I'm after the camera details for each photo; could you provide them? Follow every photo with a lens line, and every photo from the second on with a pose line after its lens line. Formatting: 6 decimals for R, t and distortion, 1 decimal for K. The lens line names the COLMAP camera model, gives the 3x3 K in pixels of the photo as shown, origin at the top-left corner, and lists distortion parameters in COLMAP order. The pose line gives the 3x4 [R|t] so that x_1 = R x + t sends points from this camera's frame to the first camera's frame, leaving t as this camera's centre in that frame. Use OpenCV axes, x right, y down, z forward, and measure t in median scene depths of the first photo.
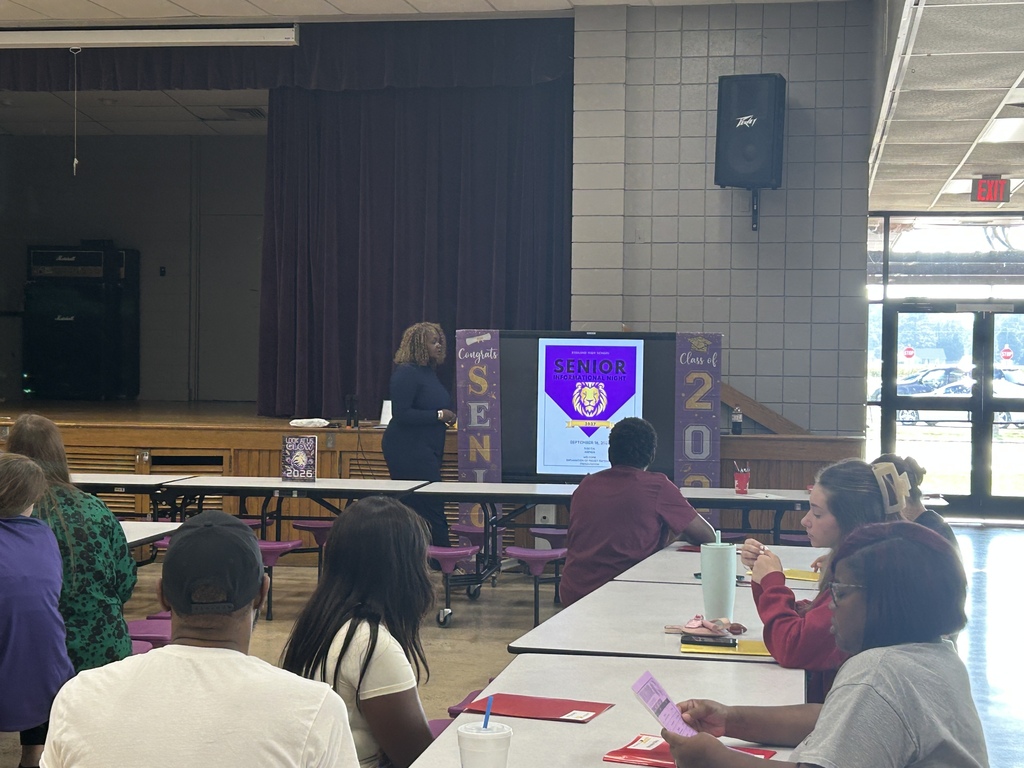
lens RADIAL K [[1761.1, 0, 513.3], [0, 1761.1, 381.6], [0, 0, 1]] dist [0.143538, 0.000000]
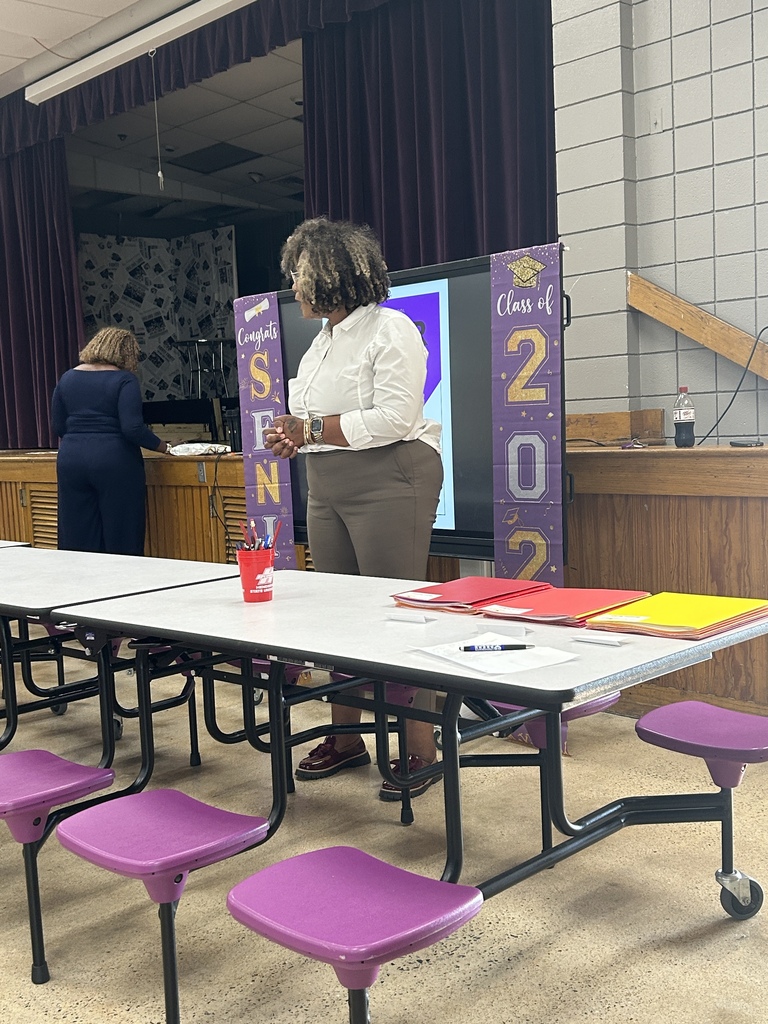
lens RADIAL K [[1167.4, 0, 387.7], [0, 1167.4, 516.6], [0, 0, 1]] dist [0.020393, 0.000000]
pose [[0.801779, 0.002525, -0.597616, 0.248020], [0.048294, 0.996447, 0.069002, 0.021188], [0.595667, -0.084186, 0.798808, 0.637992]]
